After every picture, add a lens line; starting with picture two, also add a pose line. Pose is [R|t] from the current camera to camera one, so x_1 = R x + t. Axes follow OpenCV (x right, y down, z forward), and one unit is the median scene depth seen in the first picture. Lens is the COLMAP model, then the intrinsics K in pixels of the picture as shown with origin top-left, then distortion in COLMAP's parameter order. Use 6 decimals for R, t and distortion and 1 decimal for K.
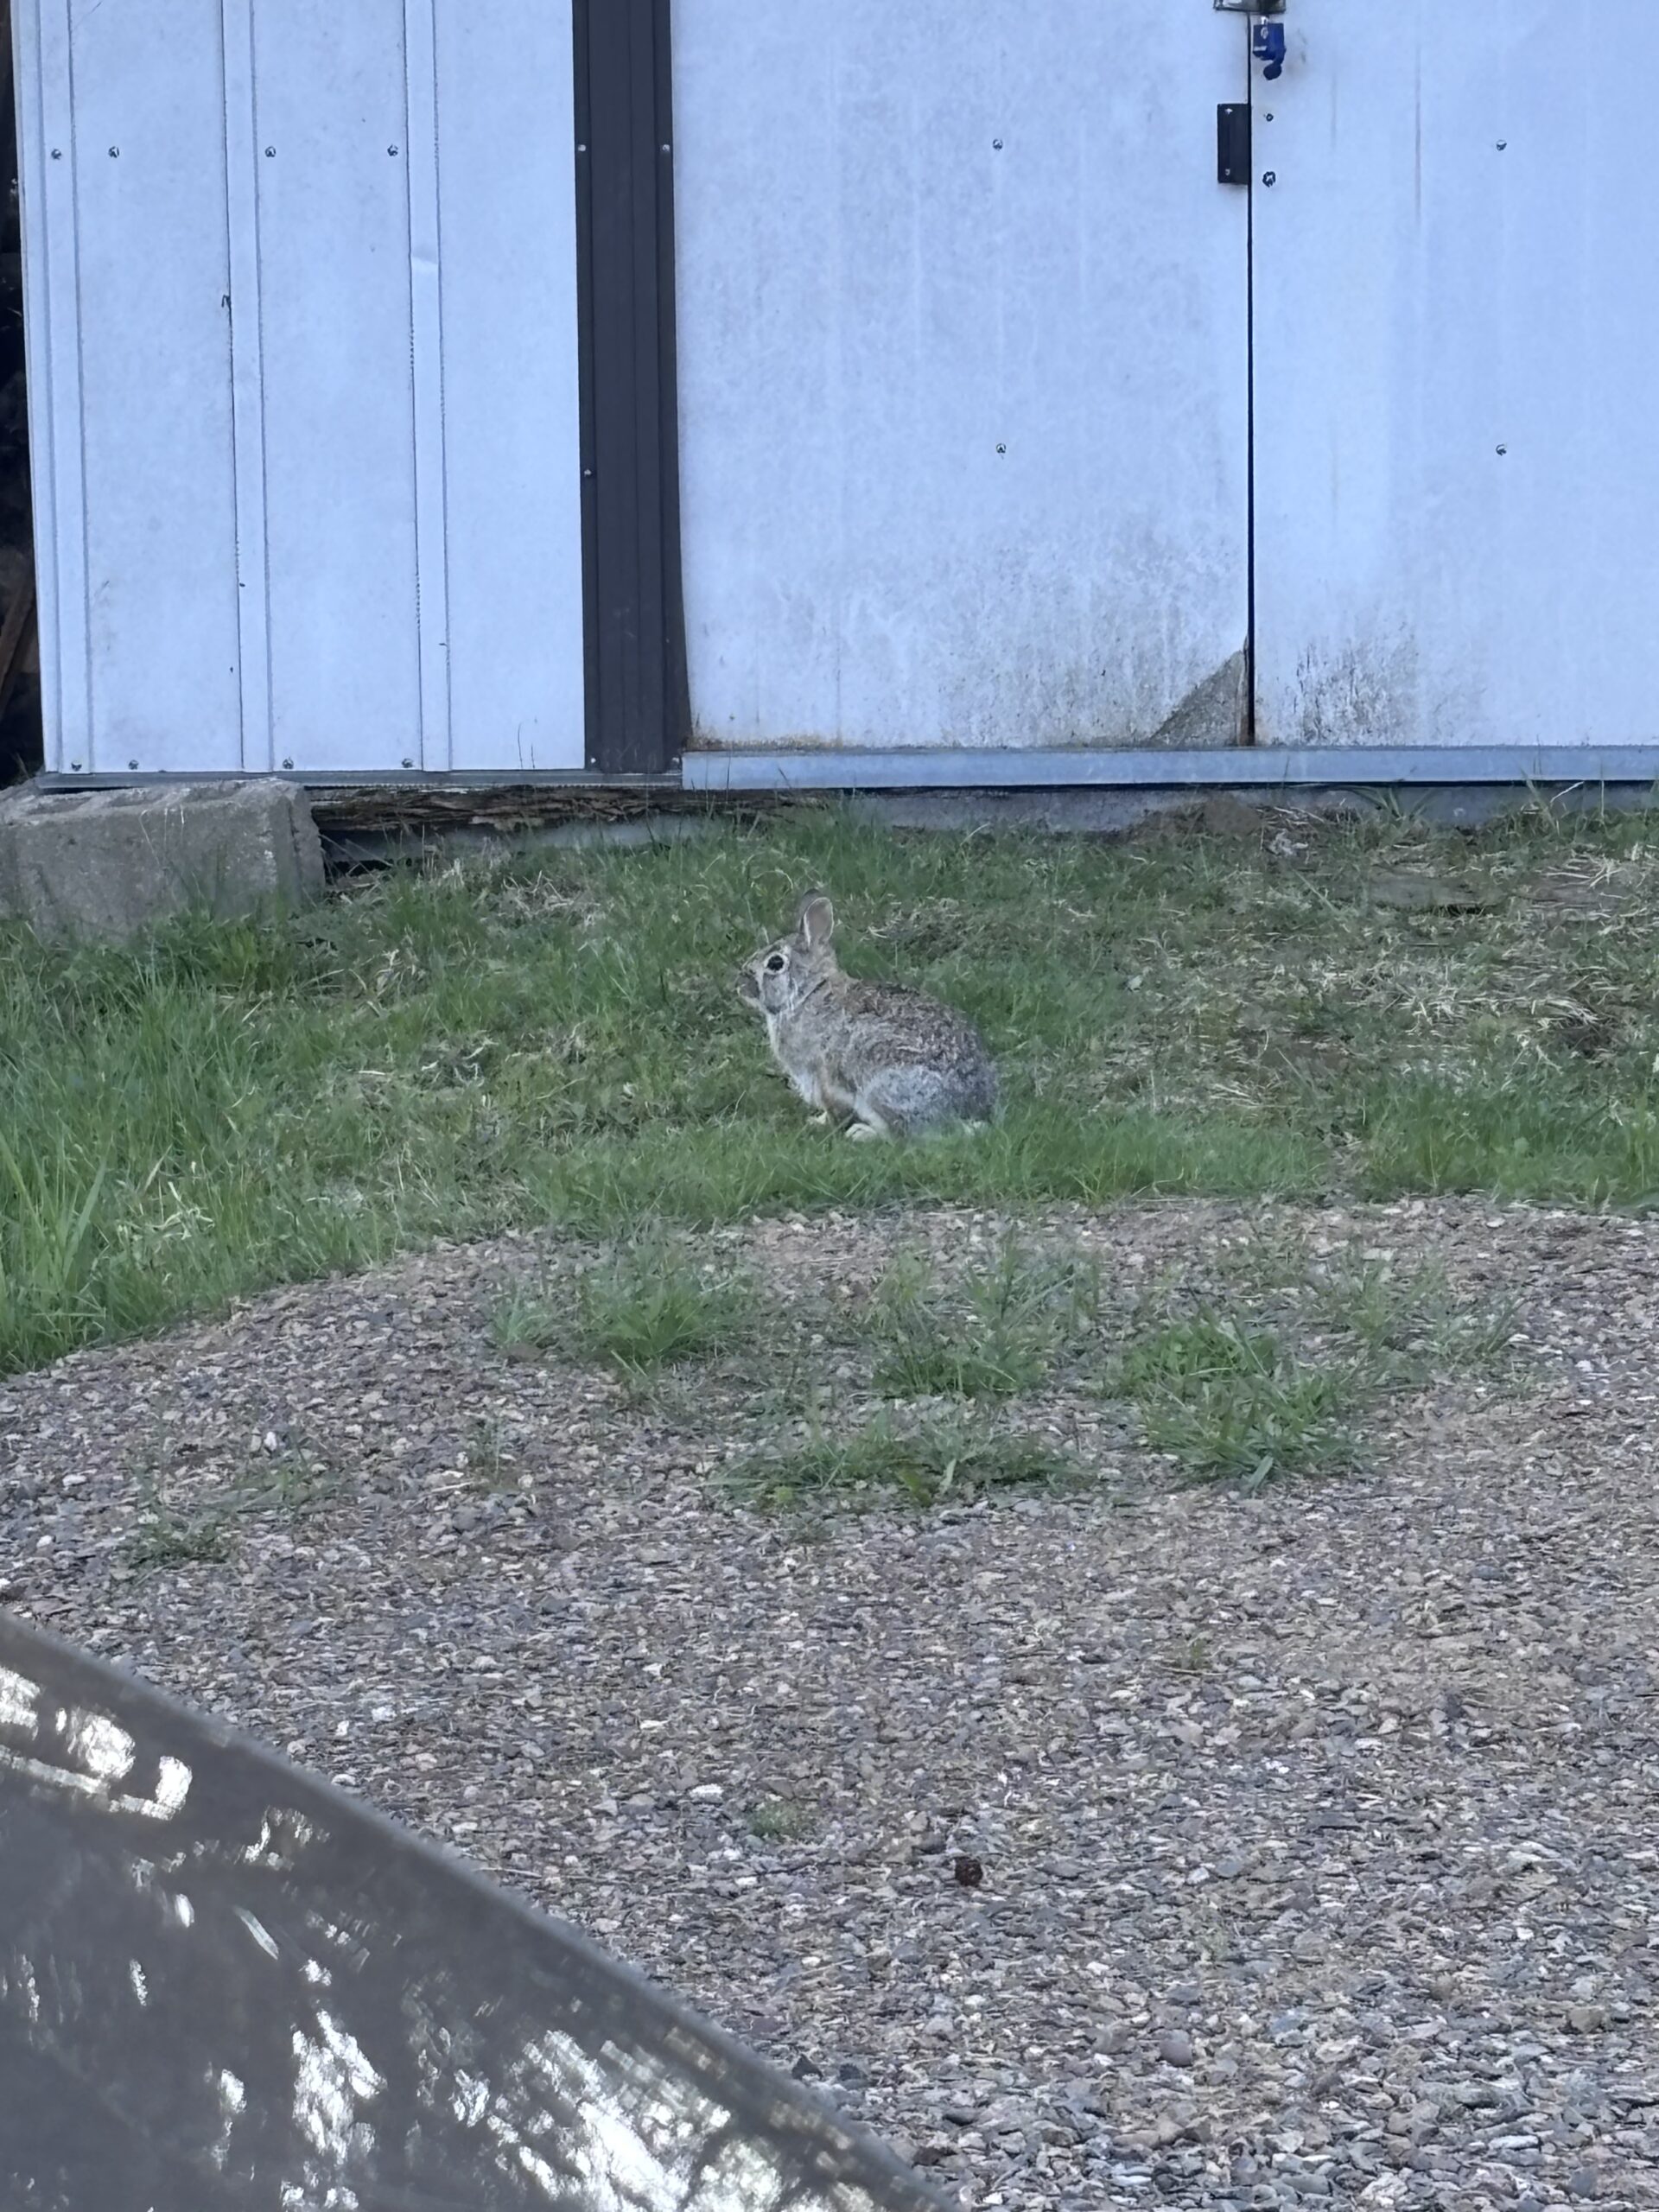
lens RADIAL K [[9290.6, 0, 818.9], [0, 9290.6, 1105.6], [0, 0, 1]] dist [0.278185, 0.000000]
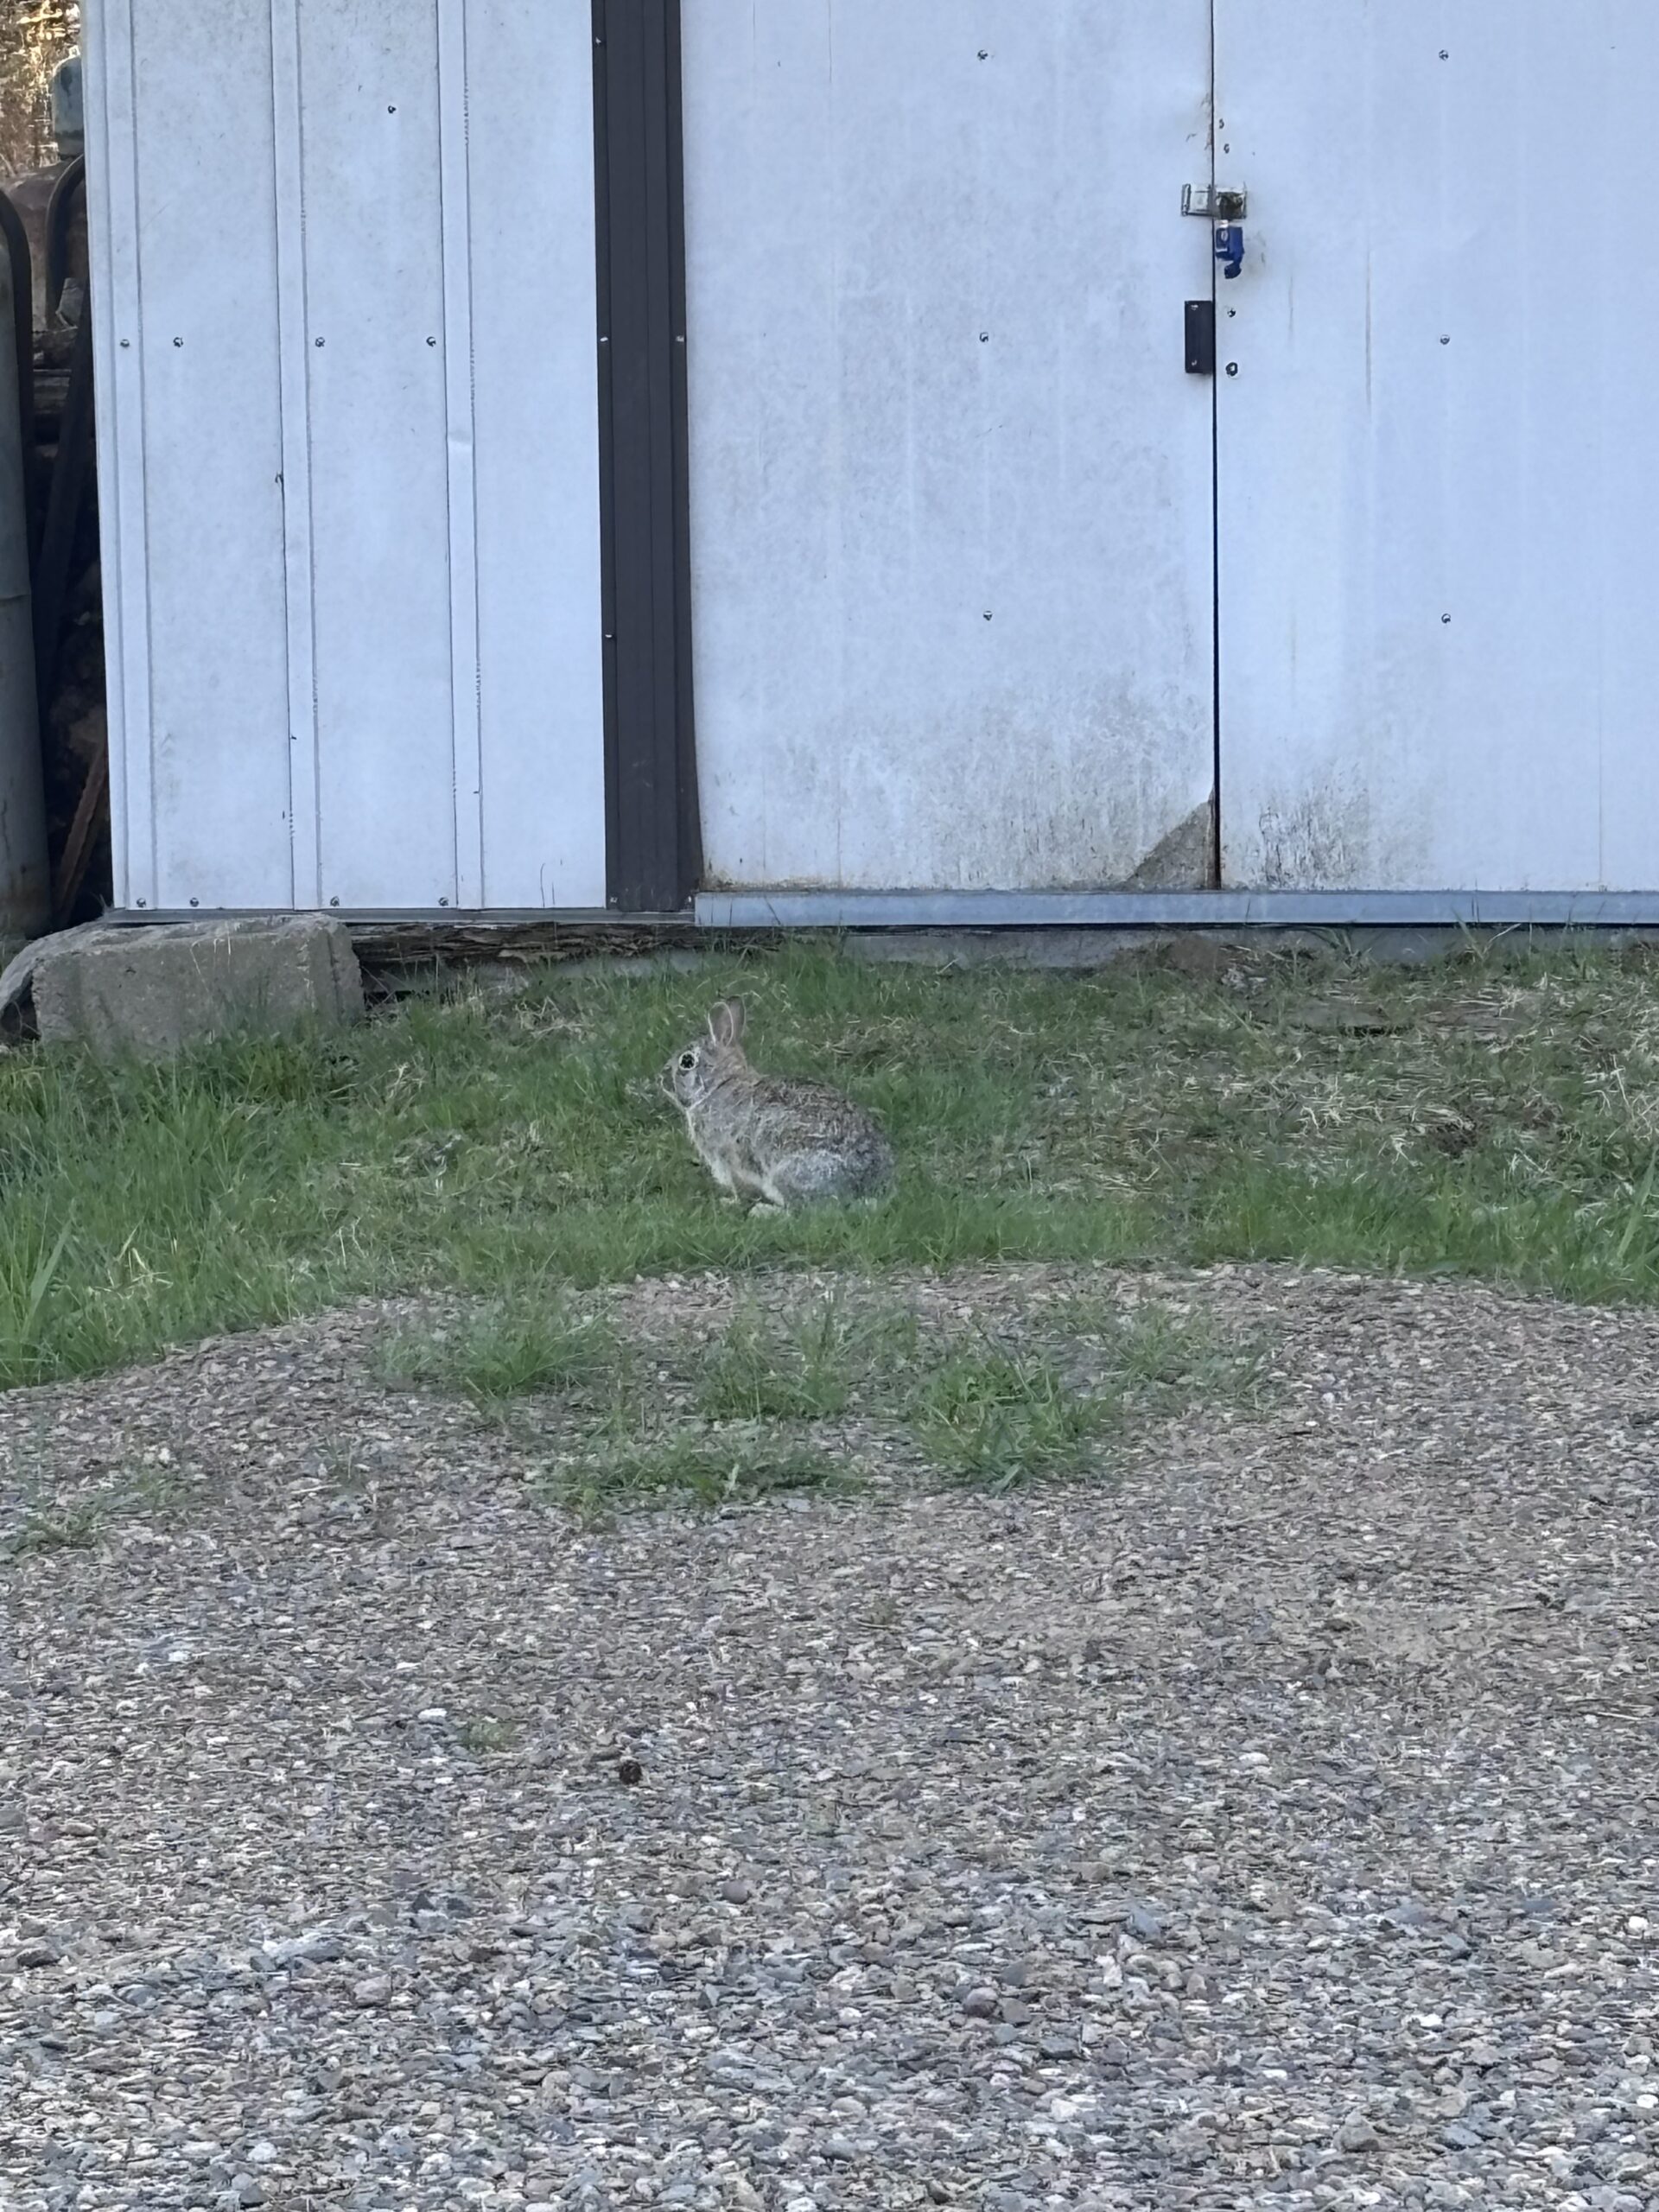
lens RADIAL K [[9290.6, 0, 840.2], [0, 9290.6, 1105.0], [0, 0, 1]] dist [0.278185, 0.000000]
pose [[0.999150, 0.006390, -0.040728, 0.054706], [-0.007470, 0.999623, -0.026412, 0.018073], [0.040544, 0.026694, 0.998821, -0.100383]]
